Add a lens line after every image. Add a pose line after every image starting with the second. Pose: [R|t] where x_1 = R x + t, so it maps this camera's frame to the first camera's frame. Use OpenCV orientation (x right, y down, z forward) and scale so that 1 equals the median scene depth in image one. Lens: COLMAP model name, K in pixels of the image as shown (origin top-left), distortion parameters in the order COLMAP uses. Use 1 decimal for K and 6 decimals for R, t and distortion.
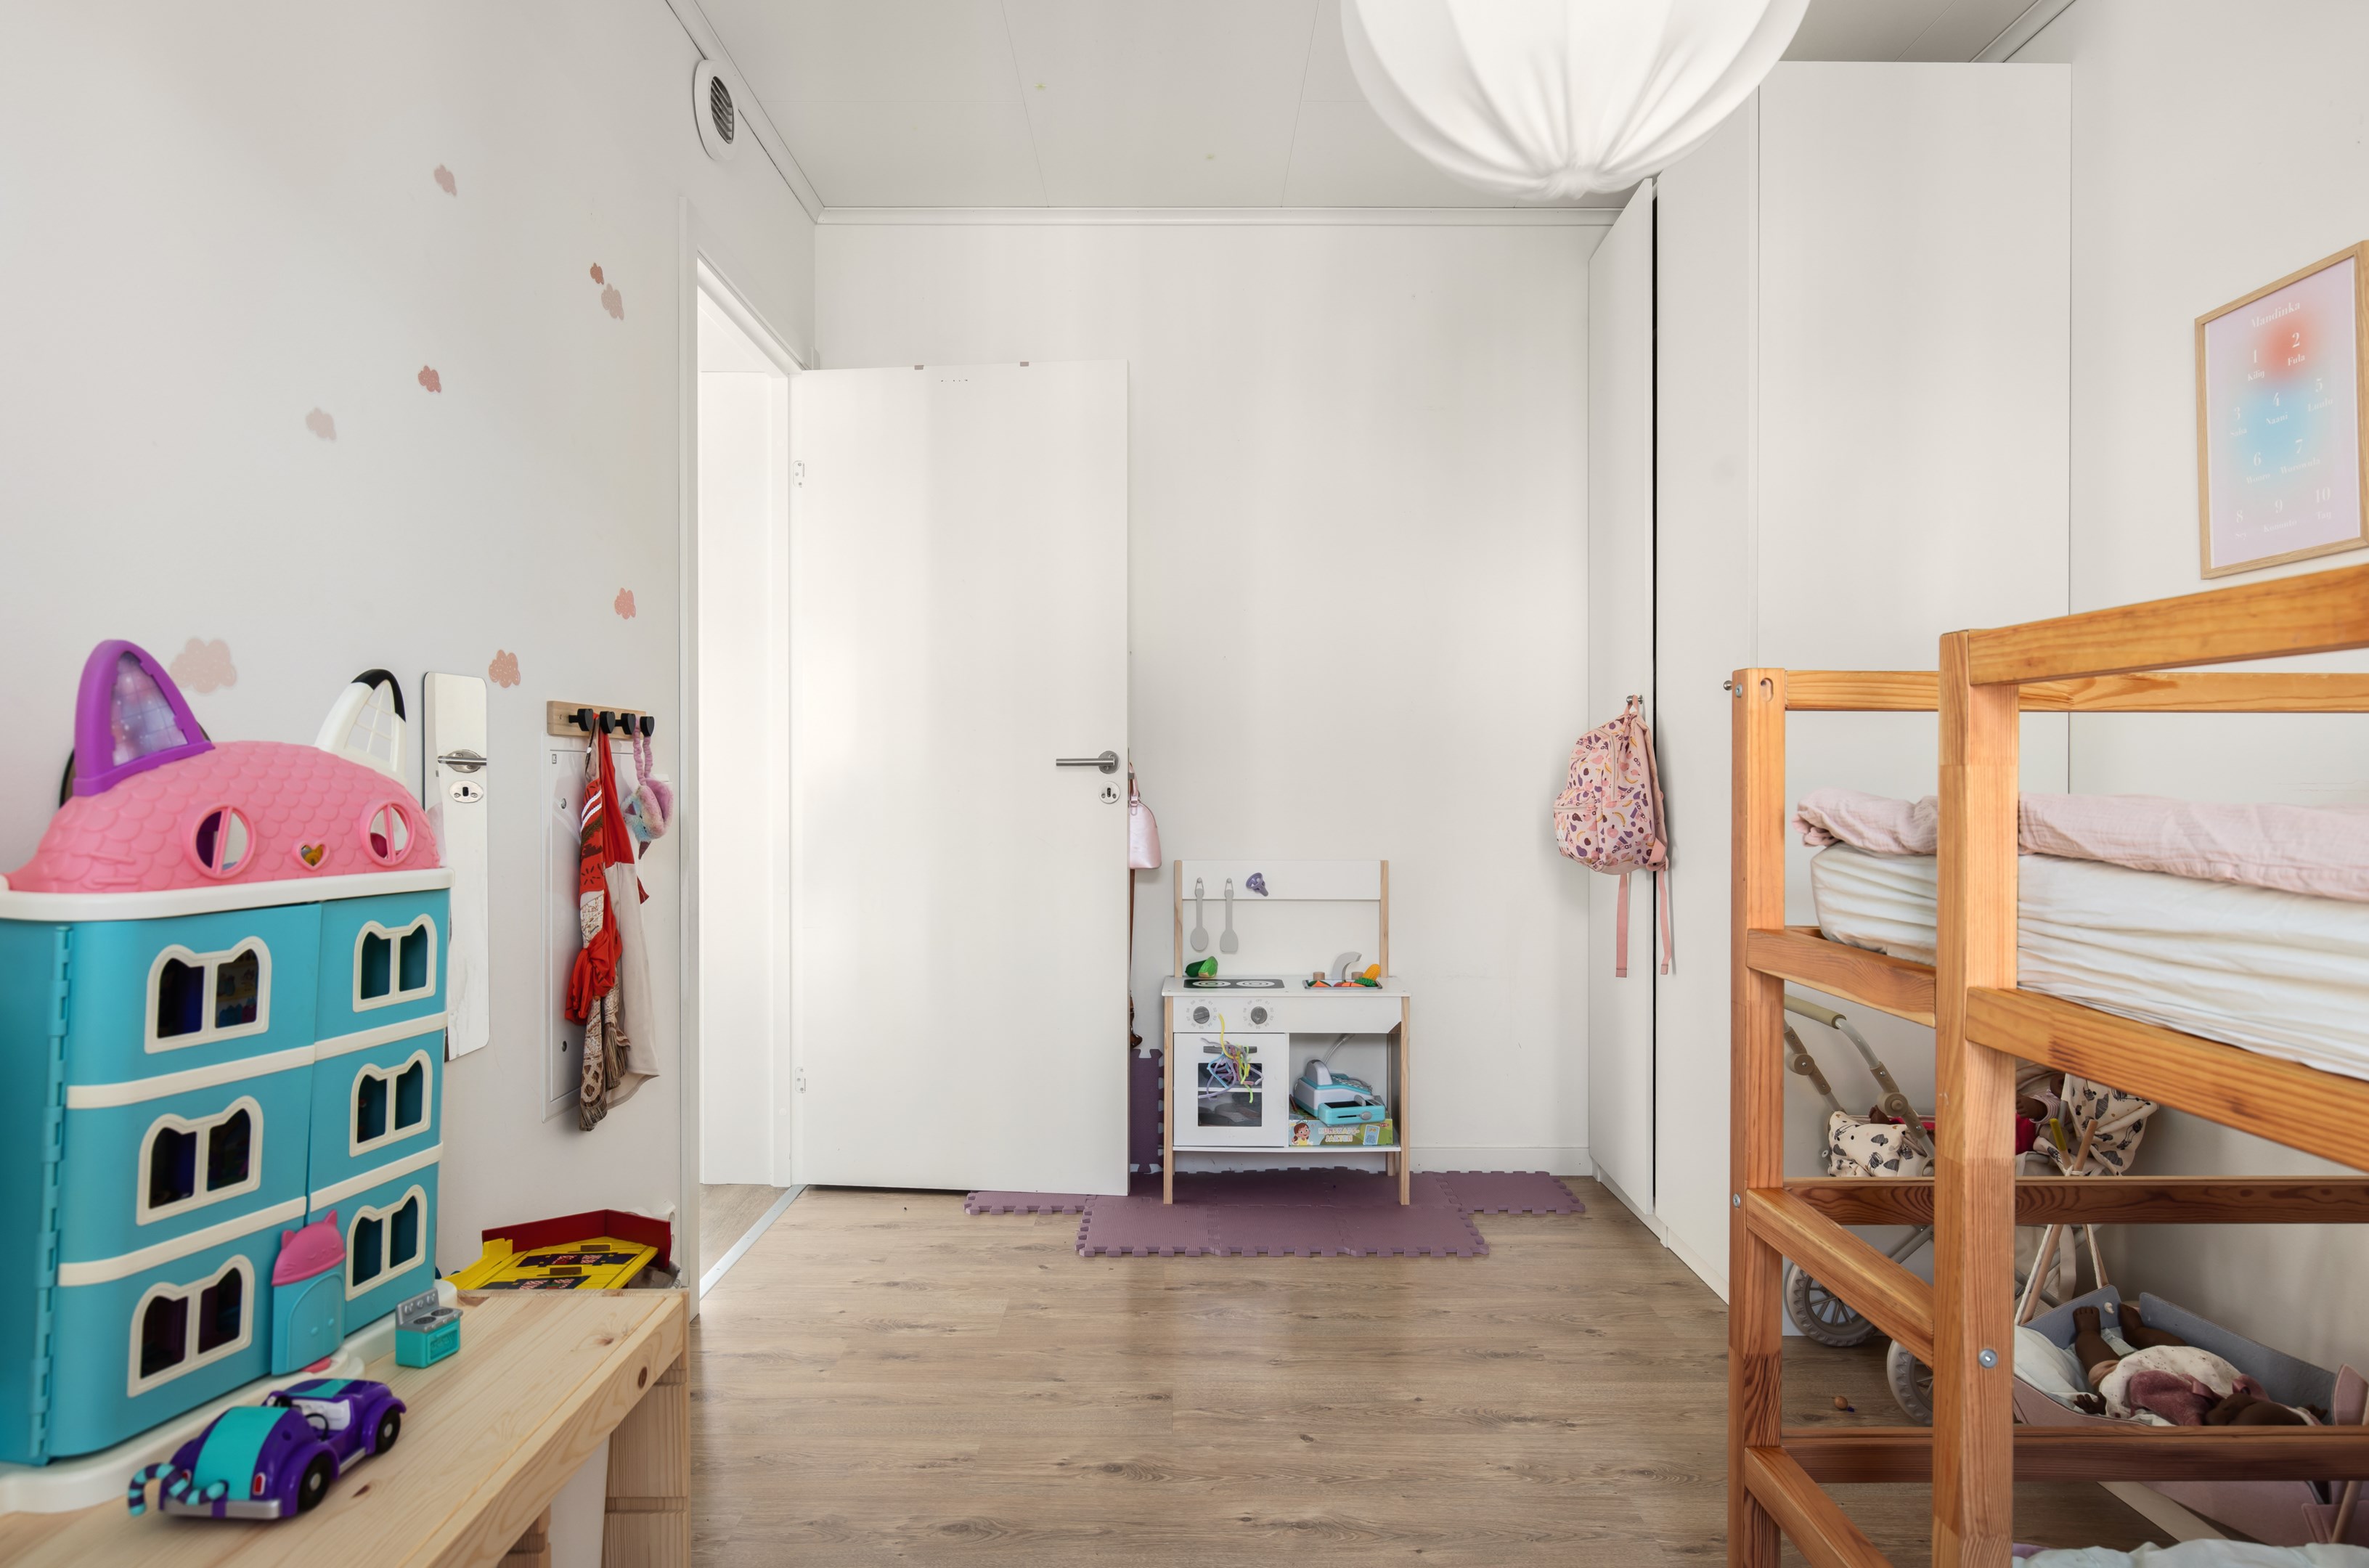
lens RADIAL K [[1139.0, 0, 1184.5], [0, 1139.0, 784.0], [0, 0, 1]] dist [-0.000874, -0.000288]
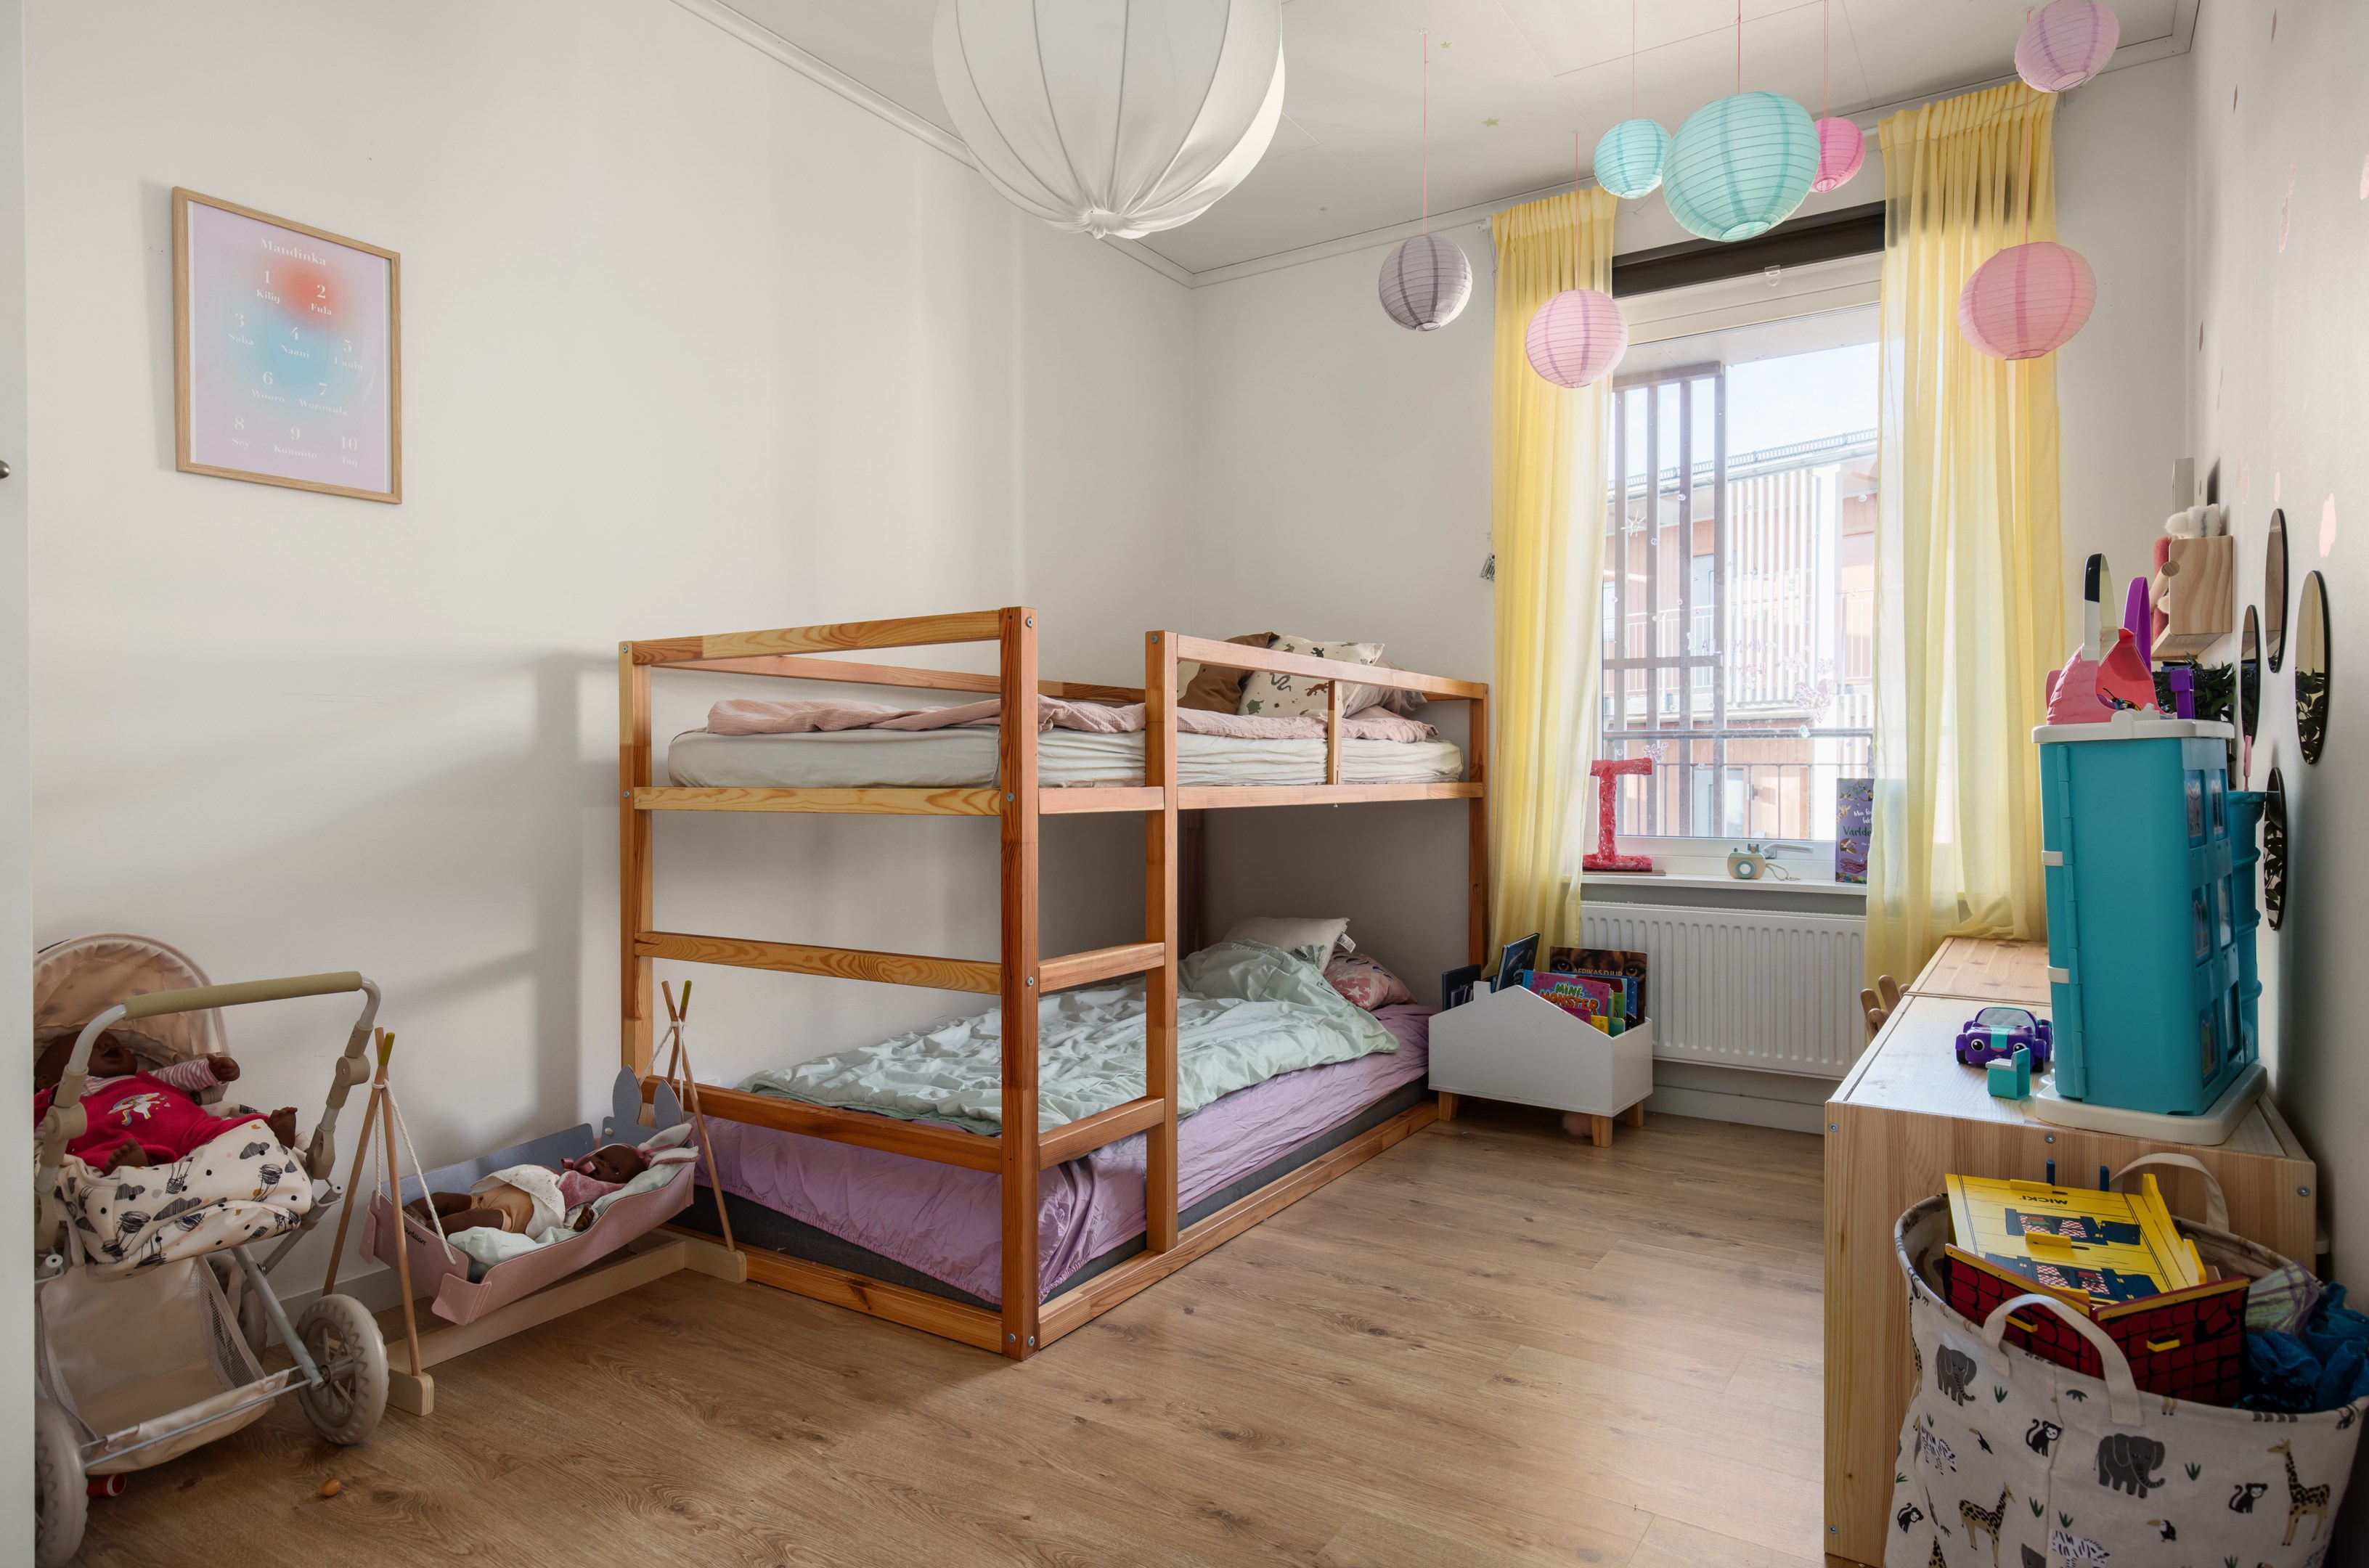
lens RADIAL K [[1352.4, 0, 1184.5], [0, 1352.4, 784.0], [0, 0, 1]] dist [0.006159, 0.001060]
pose [[-0.829903, -0.013810, 0.557737, -0.455395], [-0.004250, 0.999821, 0.018433, 0.059310], [-0.557892, 0.012928, -0.829813, 1.608287]]
